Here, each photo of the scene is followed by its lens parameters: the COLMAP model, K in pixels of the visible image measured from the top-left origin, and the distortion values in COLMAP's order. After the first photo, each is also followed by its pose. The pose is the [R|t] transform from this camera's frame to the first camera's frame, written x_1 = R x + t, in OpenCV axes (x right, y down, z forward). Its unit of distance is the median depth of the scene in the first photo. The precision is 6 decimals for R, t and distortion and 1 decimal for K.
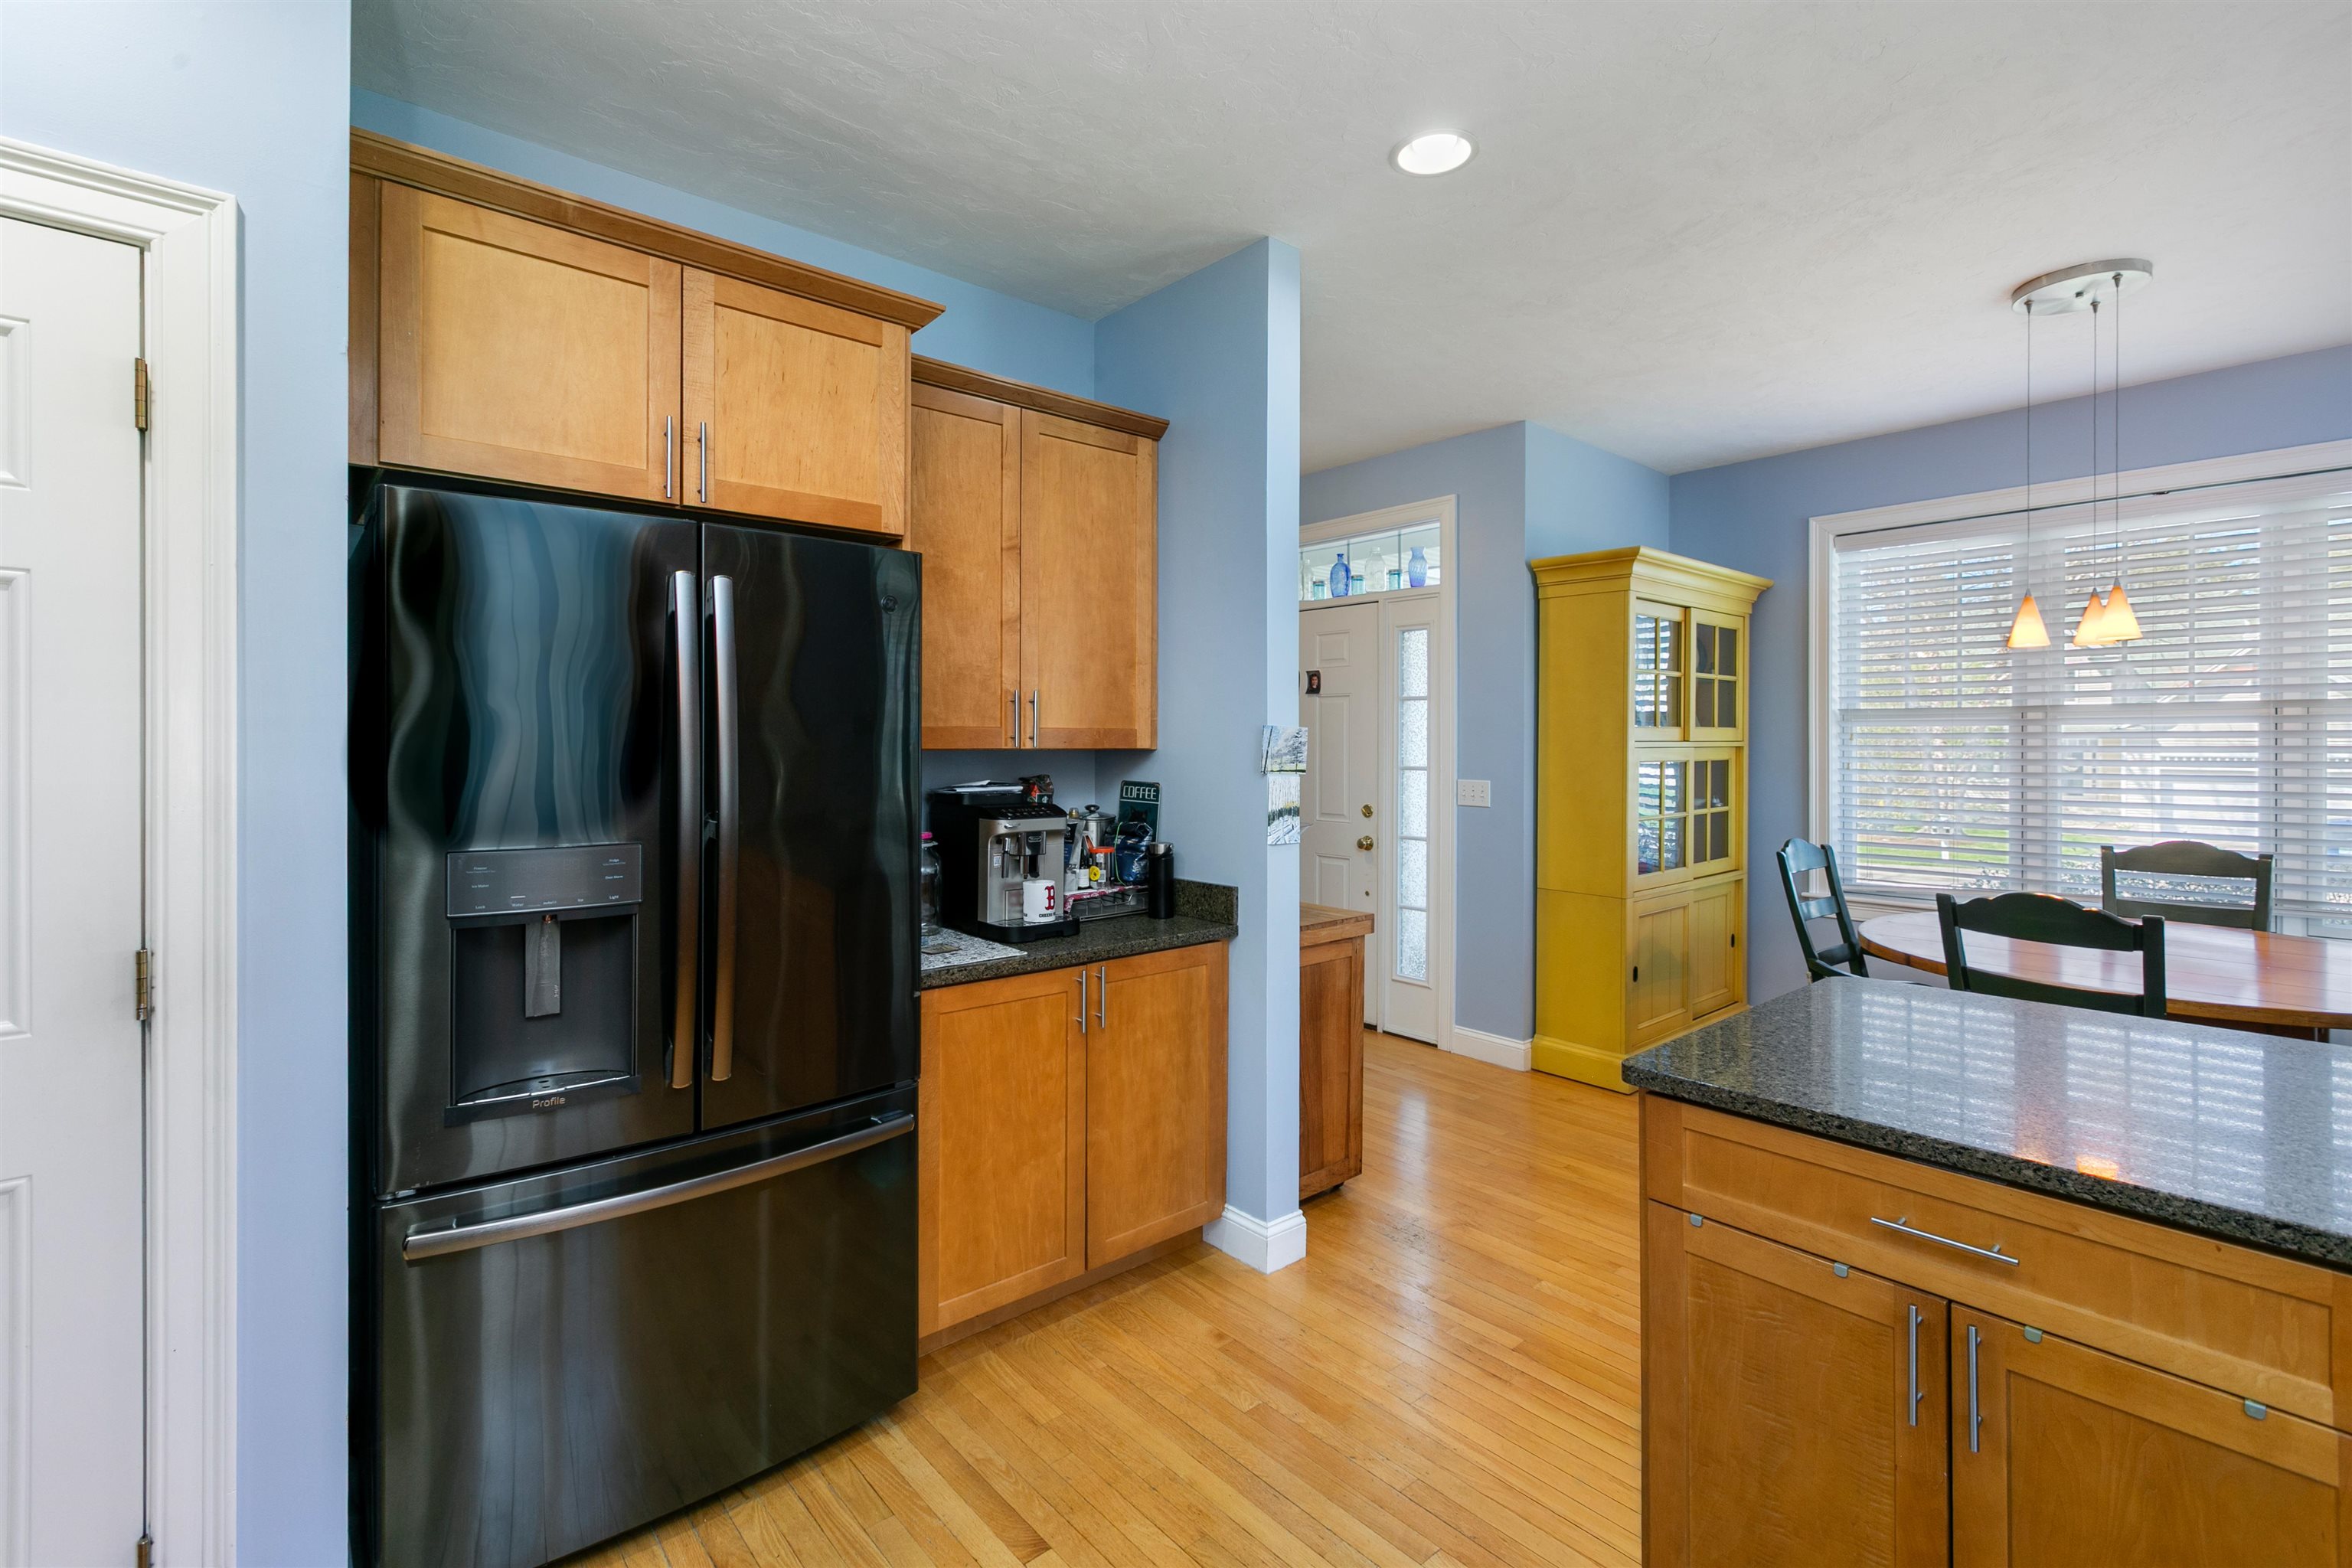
lens RADIAL K [[1055.2, 0, 1130.4], [0, 1055.2, 756.2], [0, 0, 1]] dist [0.000964, 0.010720]
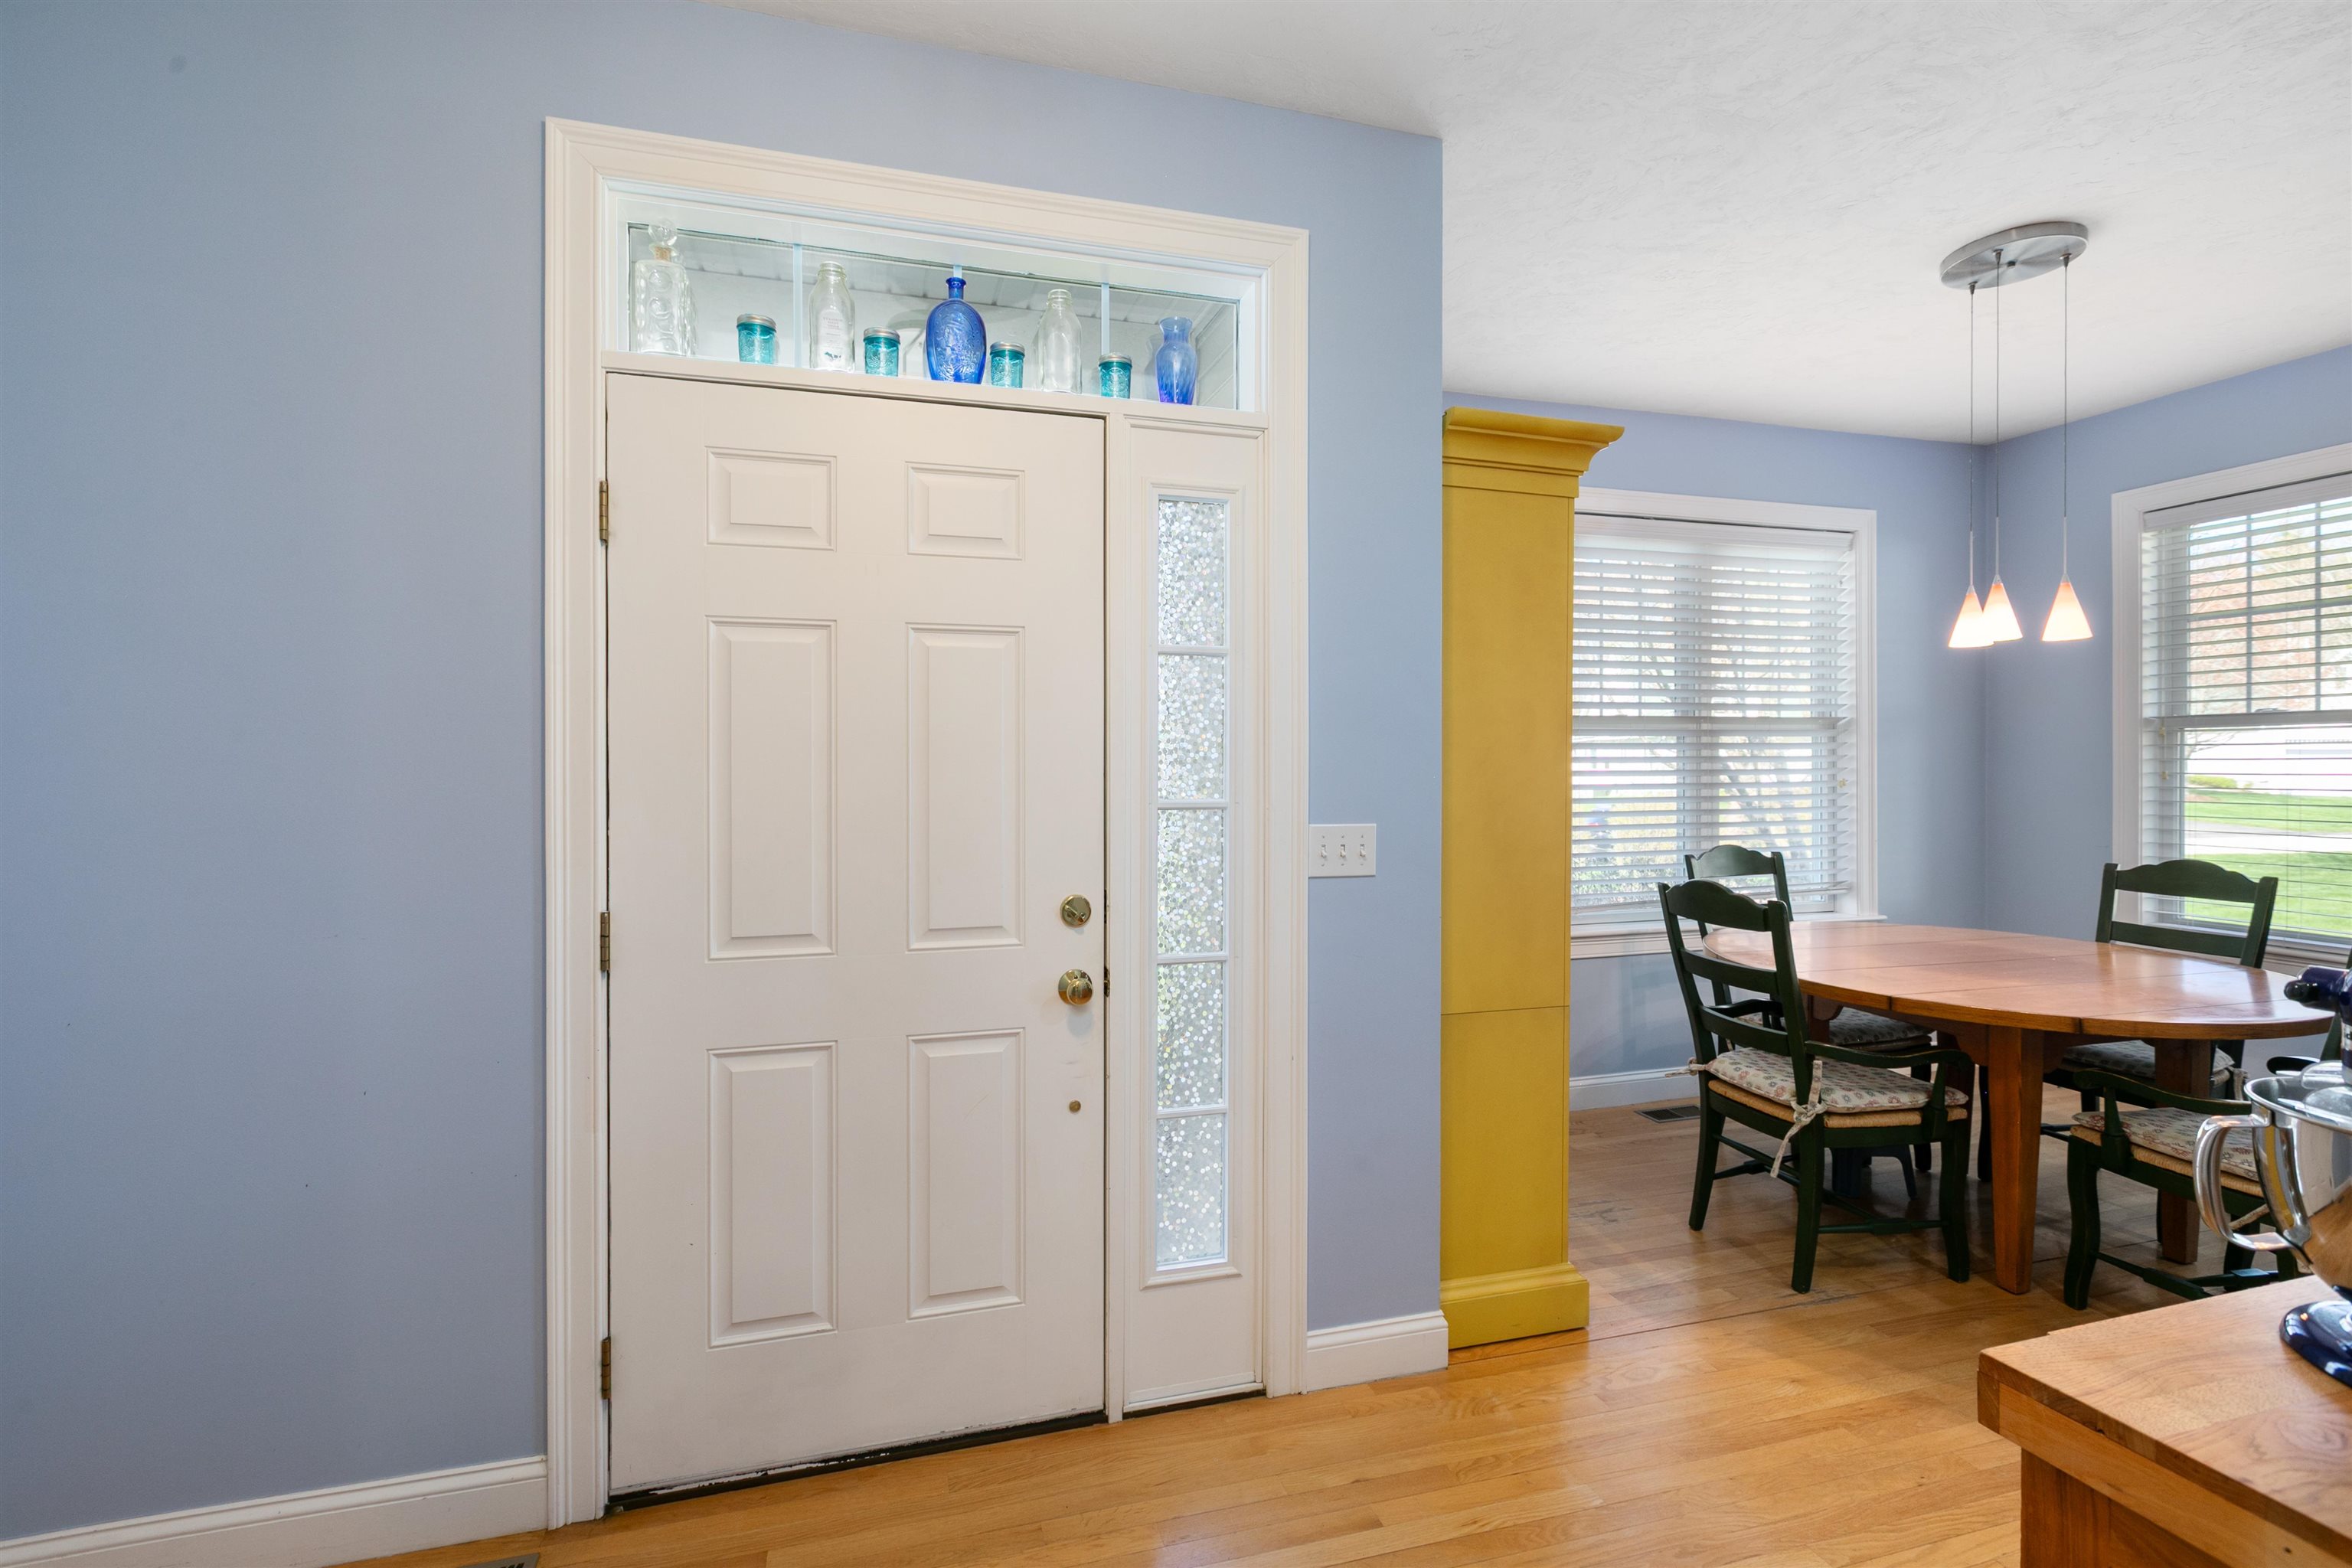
lens RADIAL K [[1055.2, 0, 1130.4], [0, 1055.2, 756.2], [0, 0, 1]] dist [0.000964, 0.010720]
pose [[0.384923, -0.008244, 0.922912, -0.170243], [0.006312, 0.999960, 0.006300, -0.013016], [-0.922927, 0.003400, 0.384960, 0.894964]]
